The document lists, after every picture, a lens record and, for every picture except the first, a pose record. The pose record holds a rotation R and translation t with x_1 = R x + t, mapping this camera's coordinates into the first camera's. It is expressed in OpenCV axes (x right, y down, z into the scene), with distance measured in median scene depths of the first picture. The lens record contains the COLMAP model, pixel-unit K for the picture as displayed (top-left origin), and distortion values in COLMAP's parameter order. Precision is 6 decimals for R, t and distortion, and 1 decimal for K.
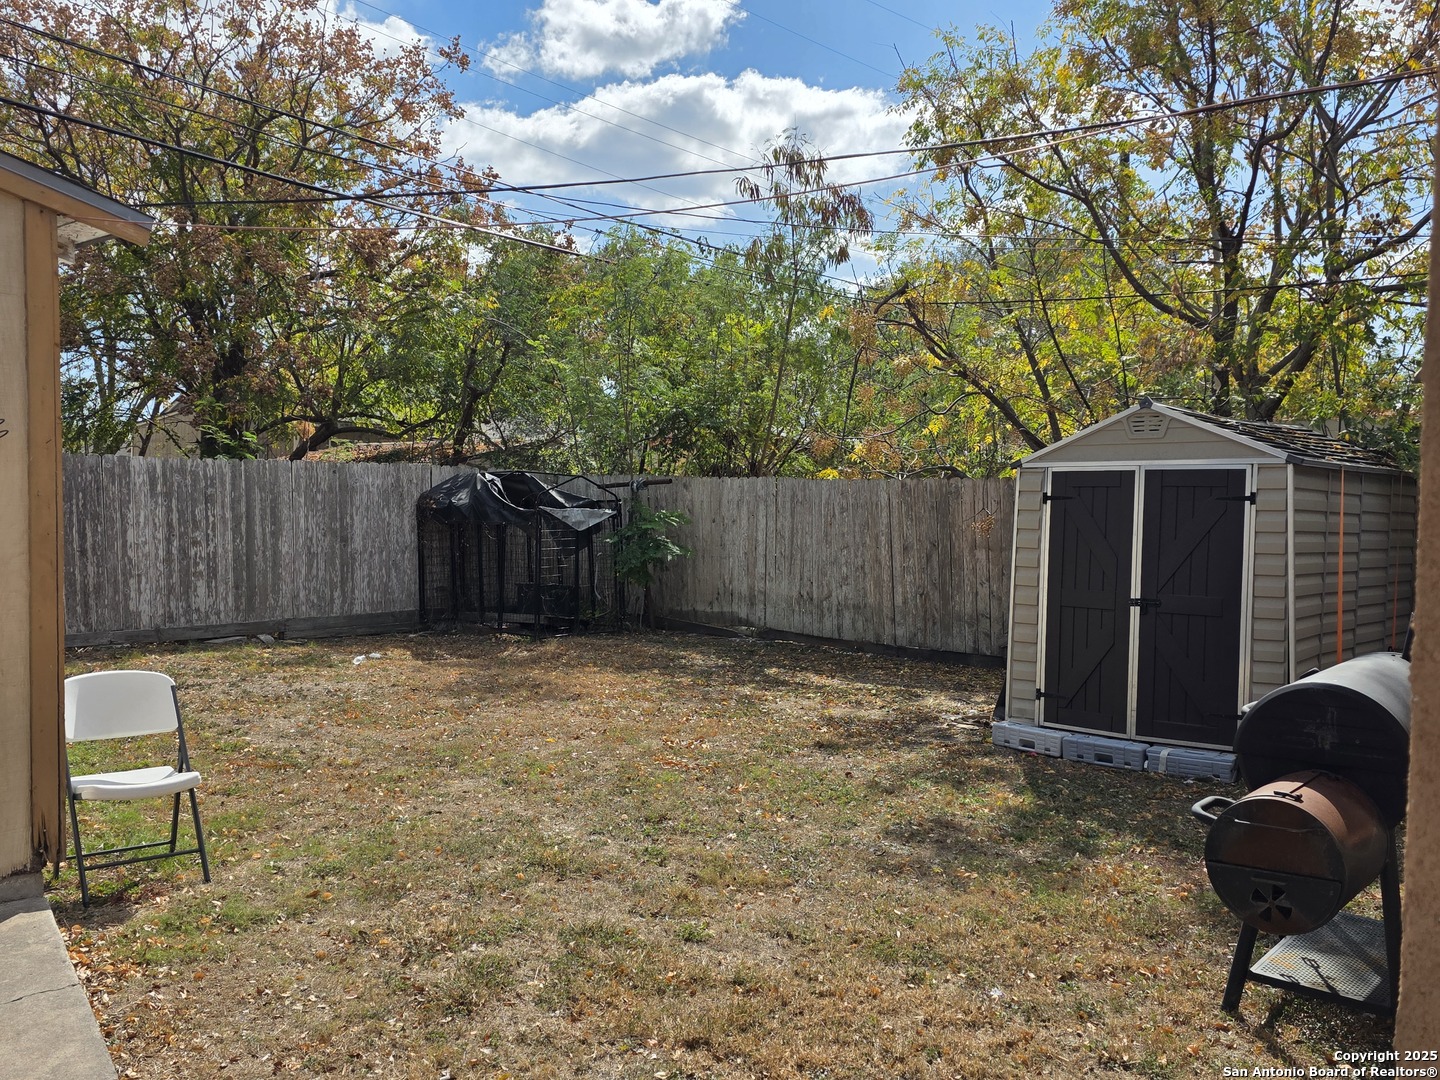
lens RADIAL K [[1255.9, 0, 723.6], [0, 1255.9, 542.4], [0, 0, 1]] dist [0.090670, -0.113914]
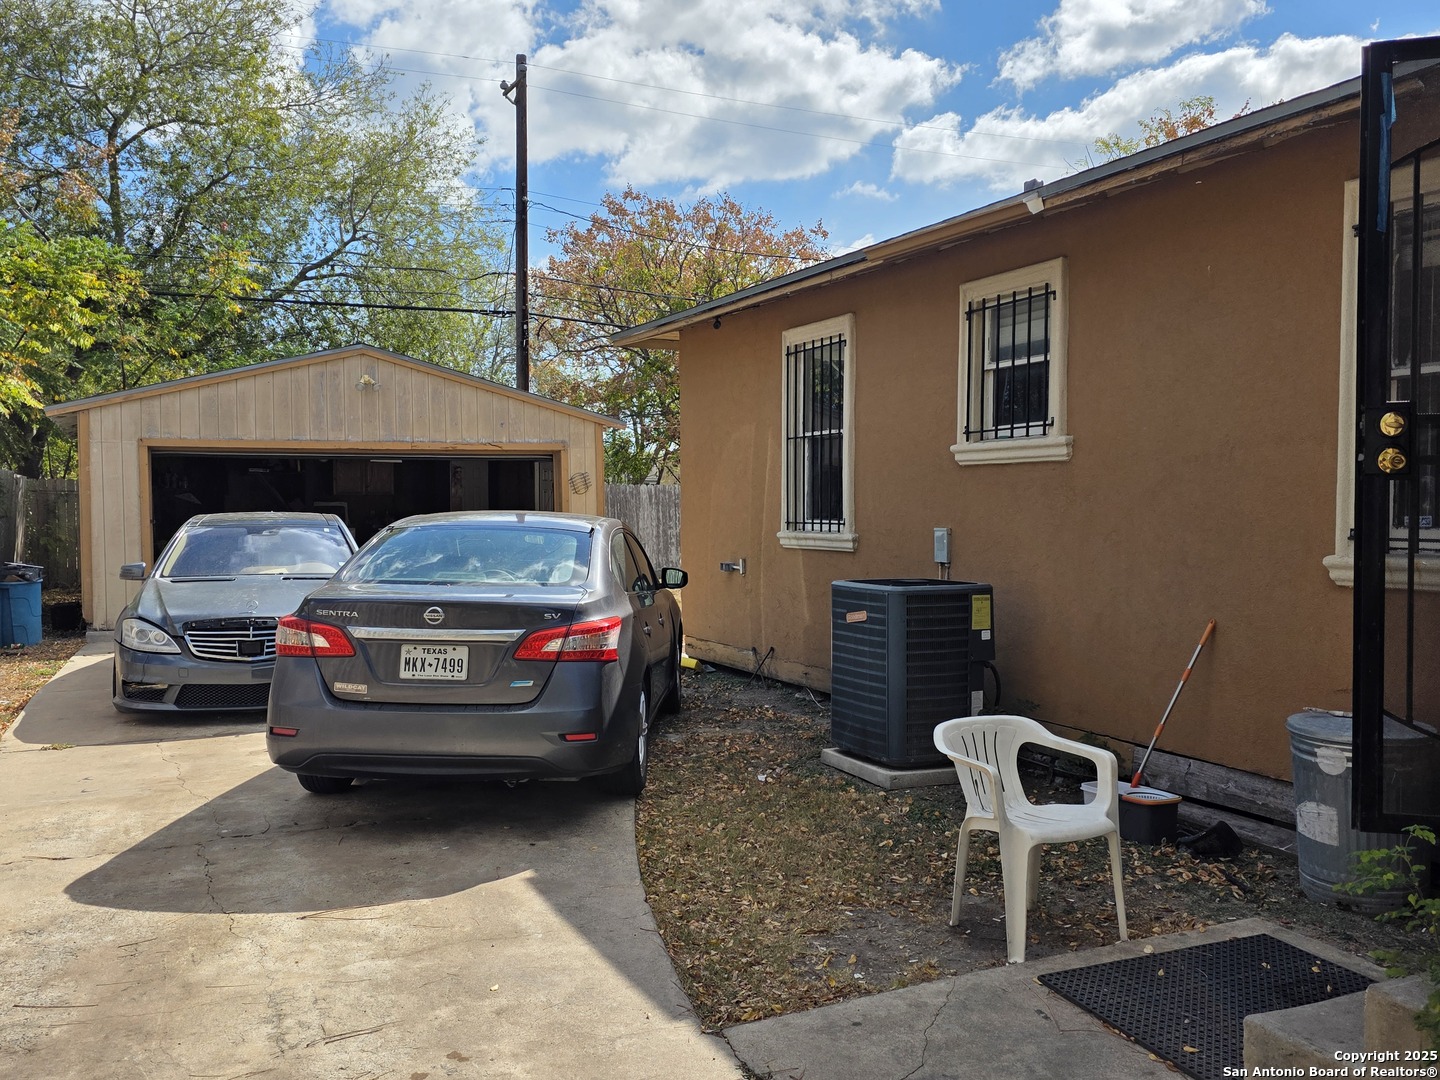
lens RADIAL K [[1255.9, 0, 723.6], [0, 1255.9, 542.4], [0, 0, 1]] dist [0.090670, -0.113914]
pose [[0.921670, -0.011250, -0.387812, 0.444006], [0.009086, 0.999931, -0.007413, 0.041002], [0.387869, 0.003309, 0.921709, -0.815994]]
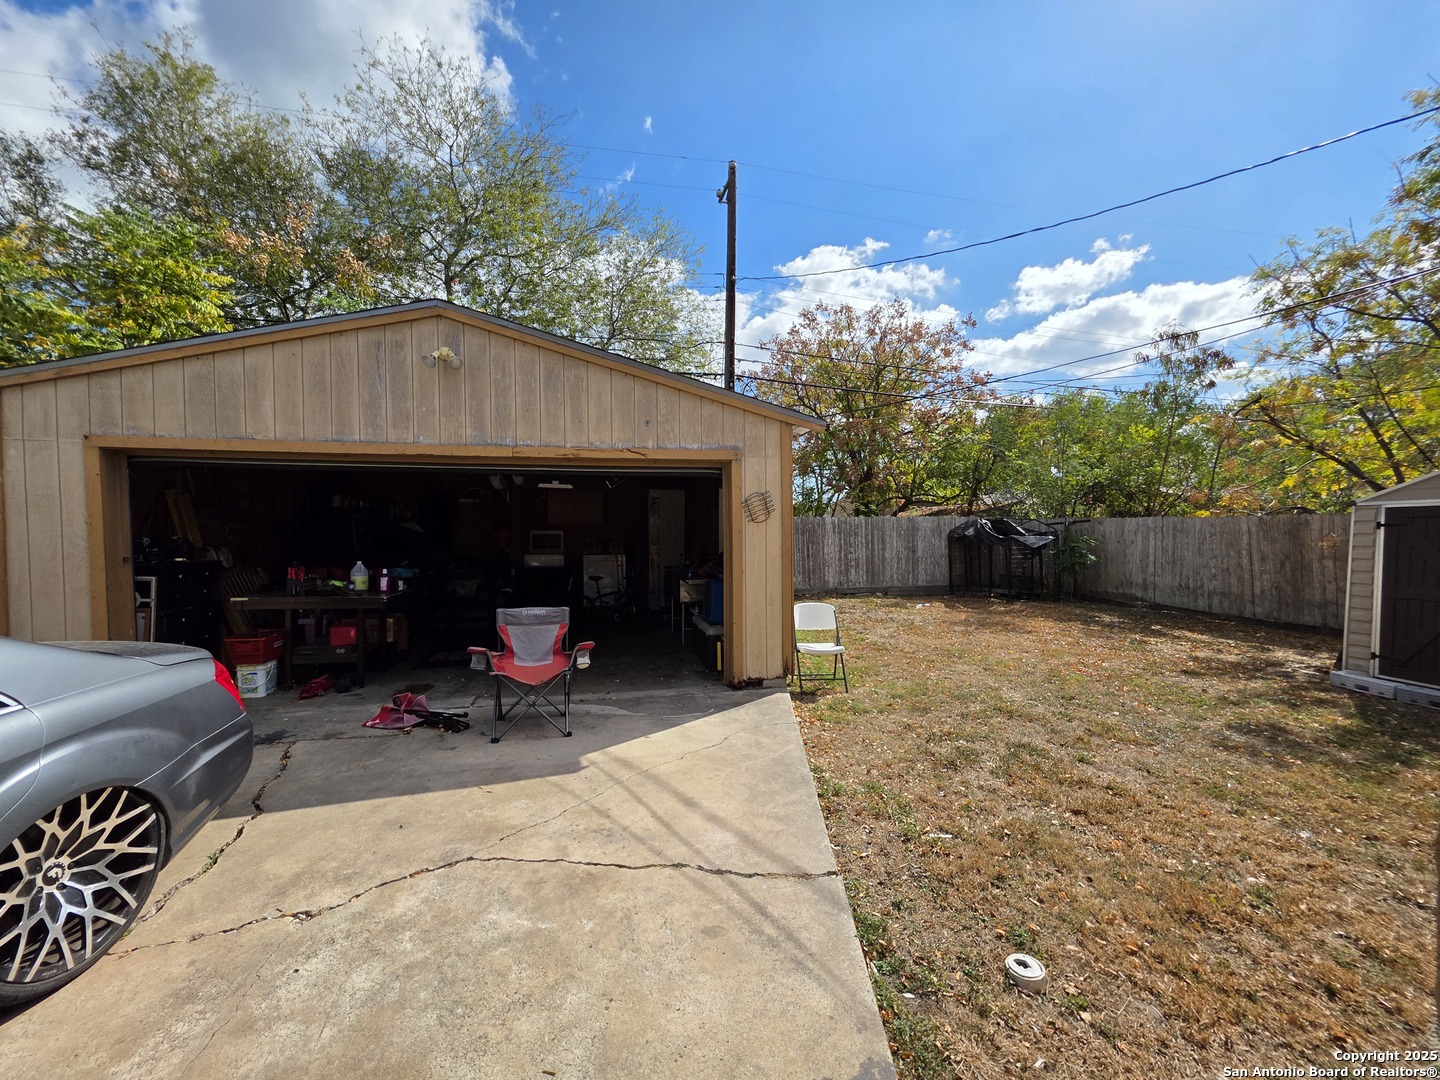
lens RADIAL K [[572.3, 0, 717.9], [0, 572.3, 543.7], [0, 0, 1]] dist [0.003189, -0.000166]
pose [[0.807834, -0.004048, -0.589396, 0.015257], [-0.005880, 0.999871, -0.014926, 0.000997], [0.589381, 0.015524, 0.807706, -0.009194]]
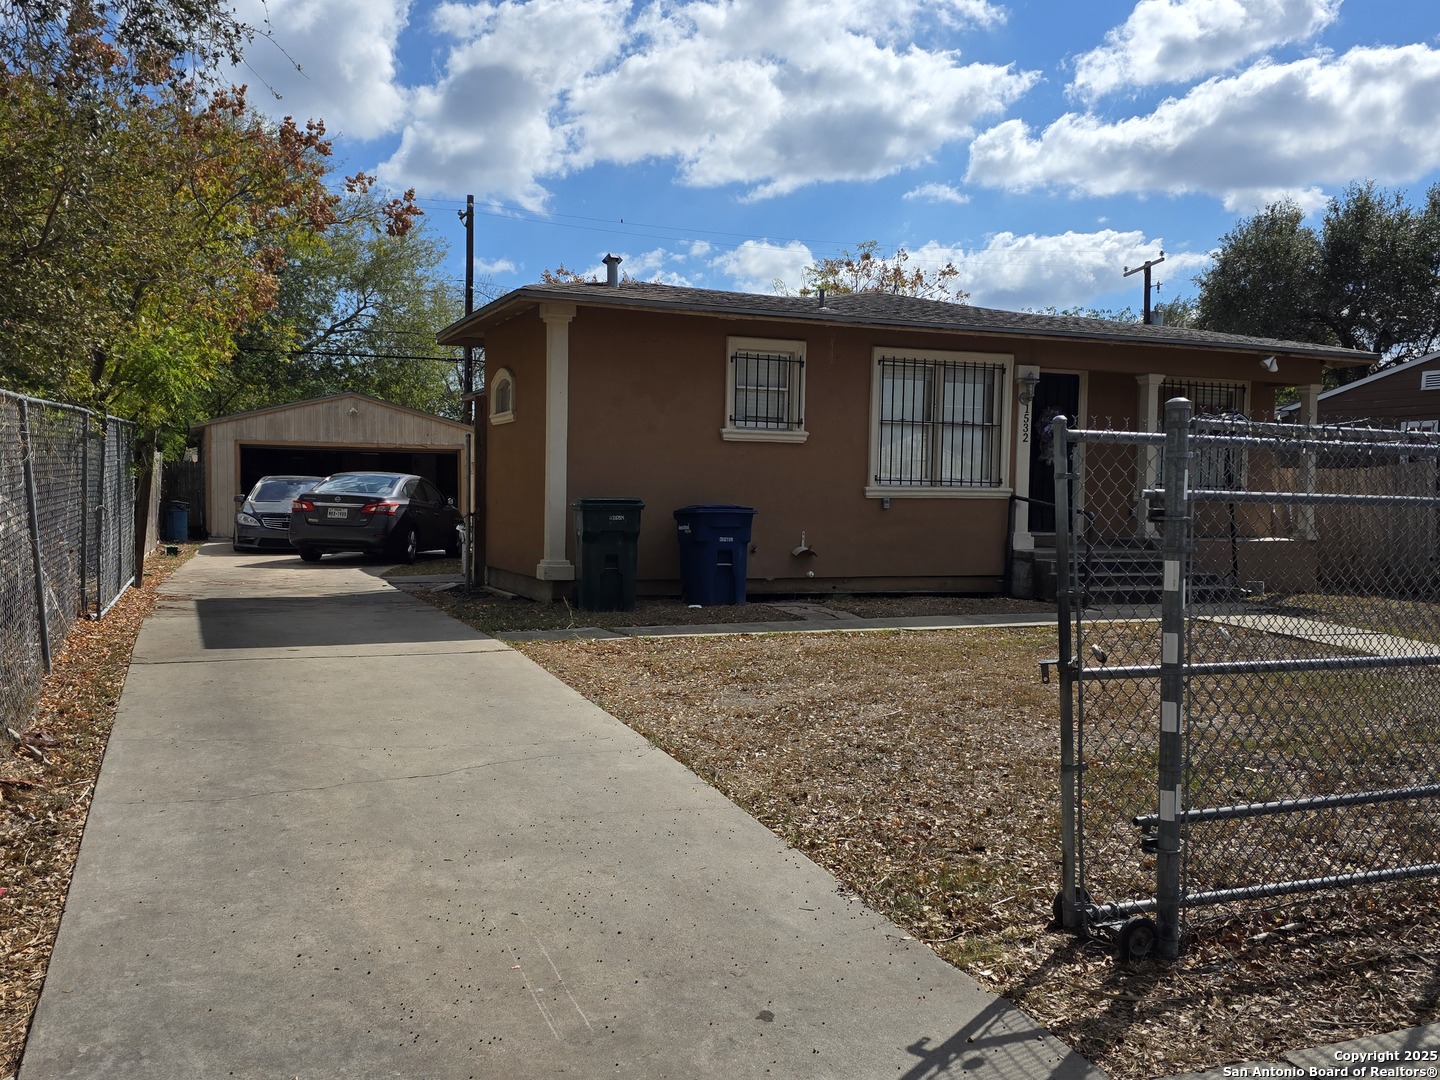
lens RADIAL K [[1257.4, 0, 729.0], [0, 1257.4, 546.4], [0, 0, 1]] dist [0.080535, -0.095031]
pose [[0.908242, 0.006804, -0.418389, 1.253043], [-0.008524, 0.999961, -0.002244, 0.120099], [0.418357, 0.005604, 0.908265, -1.641866]]
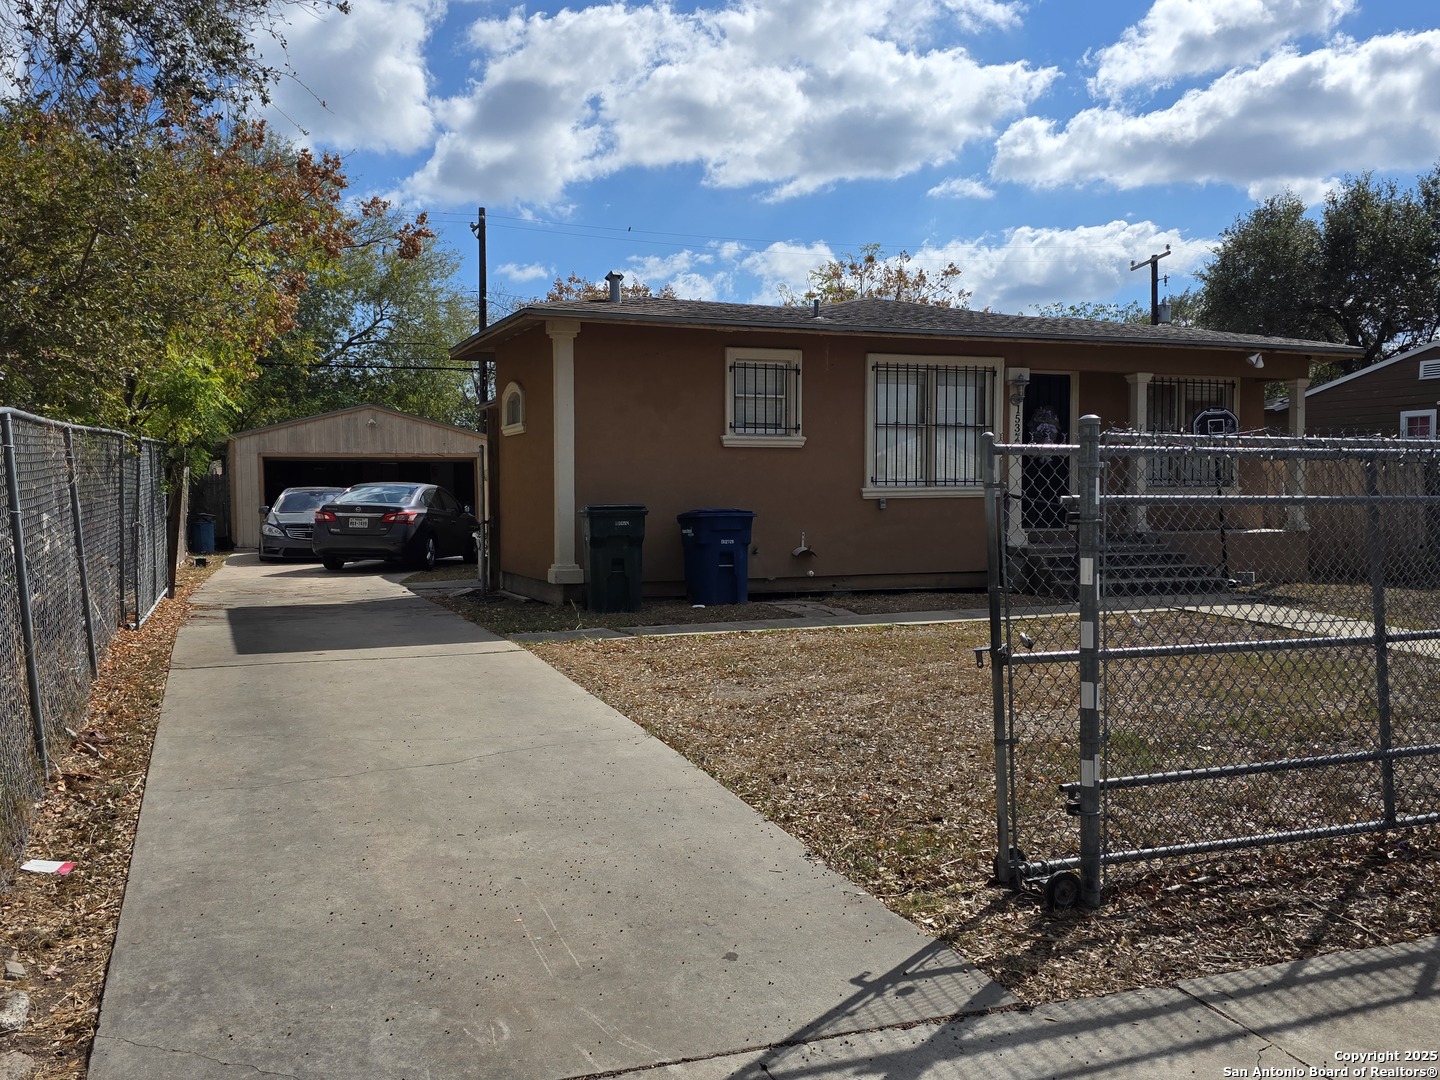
lens RADIAL K [[1255.9, 0, 723.6], [0, 1255.9, 542.4], [0, 0, 1]] dist [0.090670, -0.113914]
pose [[0.899928, -0.012094, -0.435871, 1.286066], [0.010953, 0.999927, -0.005131, 0.118232], [0.435901, -0.000156, 0.899995, -1.678035]]
